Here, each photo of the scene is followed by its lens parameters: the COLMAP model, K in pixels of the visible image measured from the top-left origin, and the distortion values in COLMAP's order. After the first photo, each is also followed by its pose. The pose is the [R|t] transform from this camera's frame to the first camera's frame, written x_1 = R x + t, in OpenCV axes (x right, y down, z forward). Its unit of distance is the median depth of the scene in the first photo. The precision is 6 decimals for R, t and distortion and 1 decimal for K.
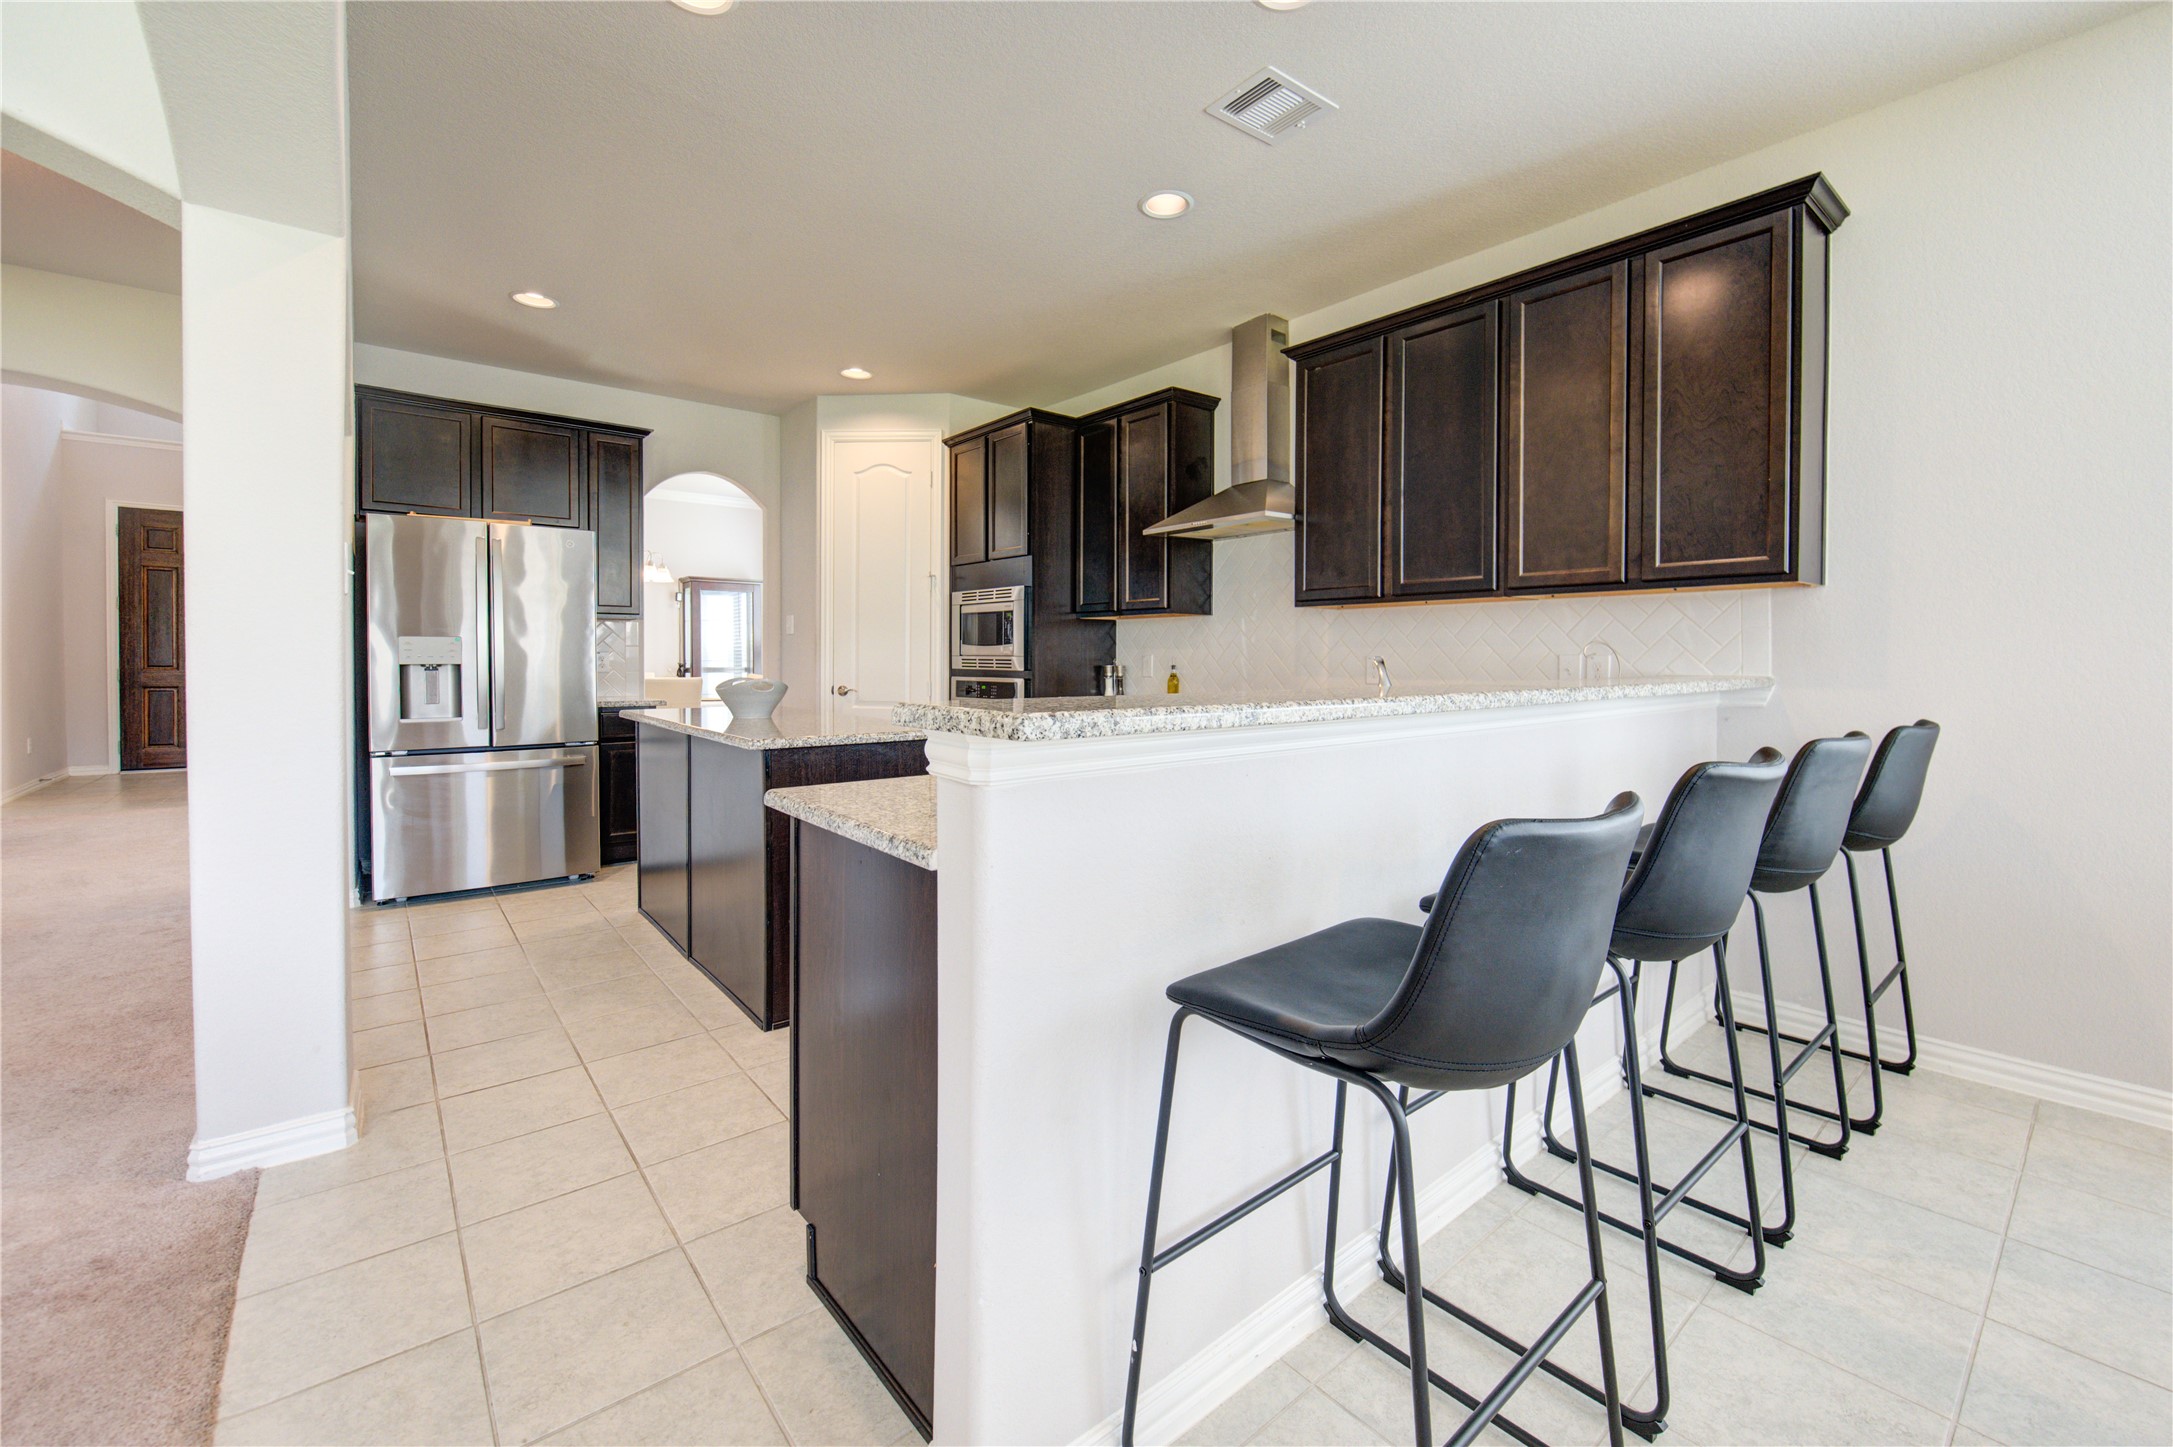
lens RADIAL K [[895.1, 0, 1101.1], [0, 895.1, 687.6], [0, 0, 1]] dist [-0.001689, -0.000084]
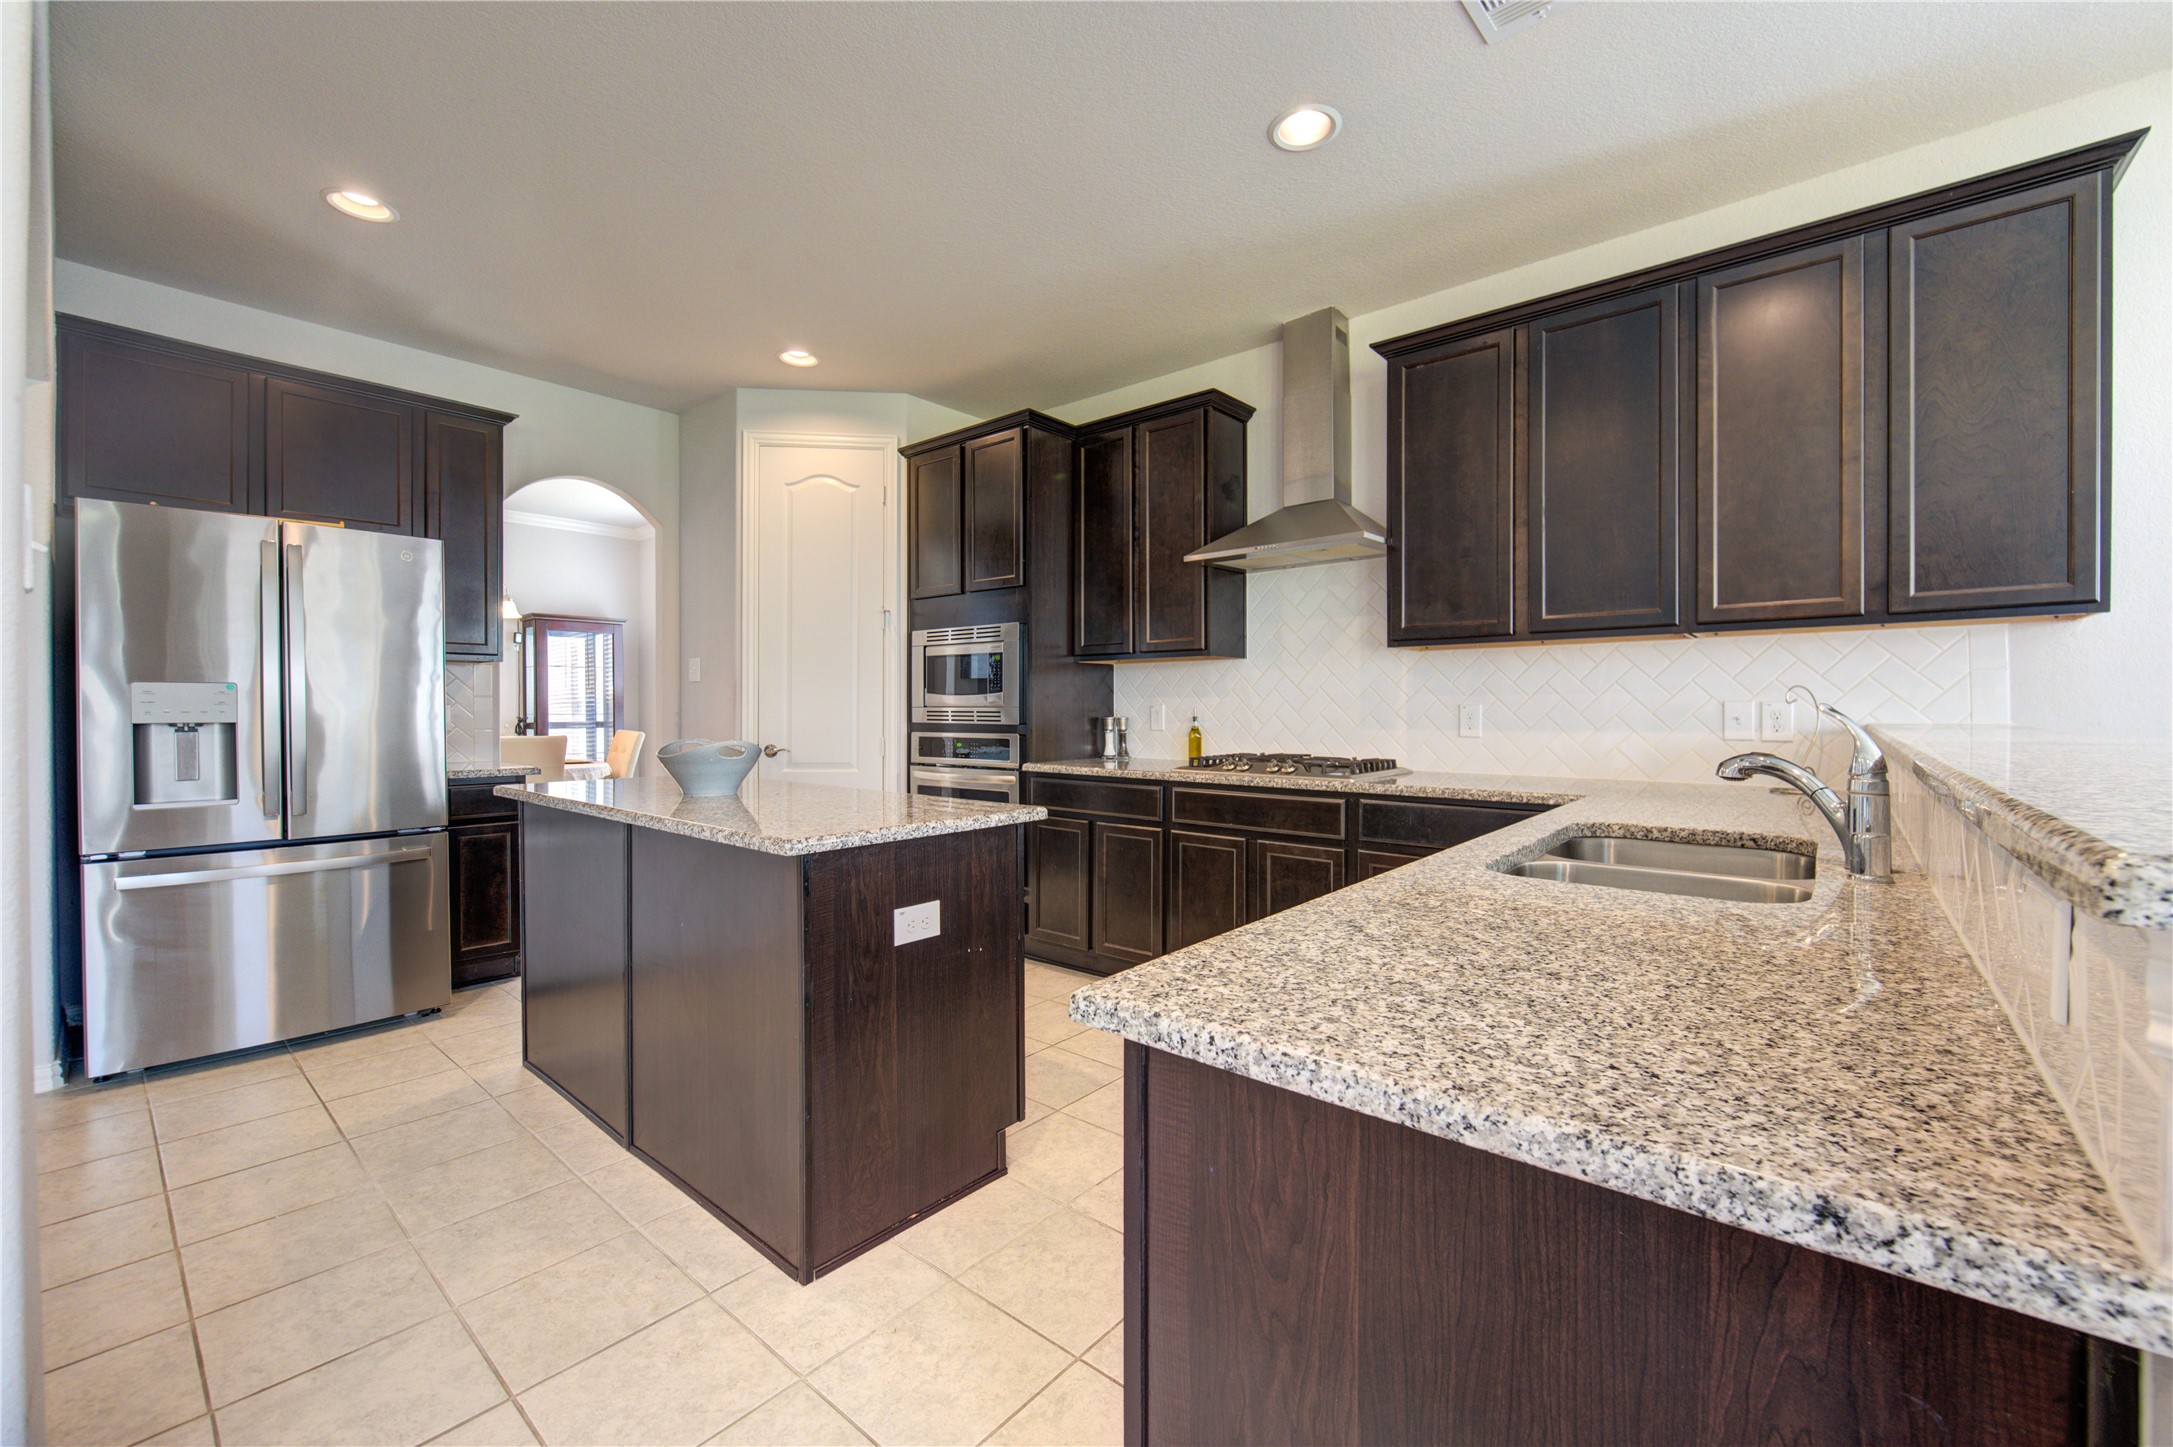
lens RADIAL K [[871.4, 0, 1103.1], [0, 871.4, 723.7], [0, 0, 1]] dist [0.001787, -0.003861]
pose [[0.982920, -0.008411, 0.183839, -0.170092], [0.011363, 0.999823, -0.015013, -0.006987], [-0.183680, 0.016846, 0.982842, 0.203930]]
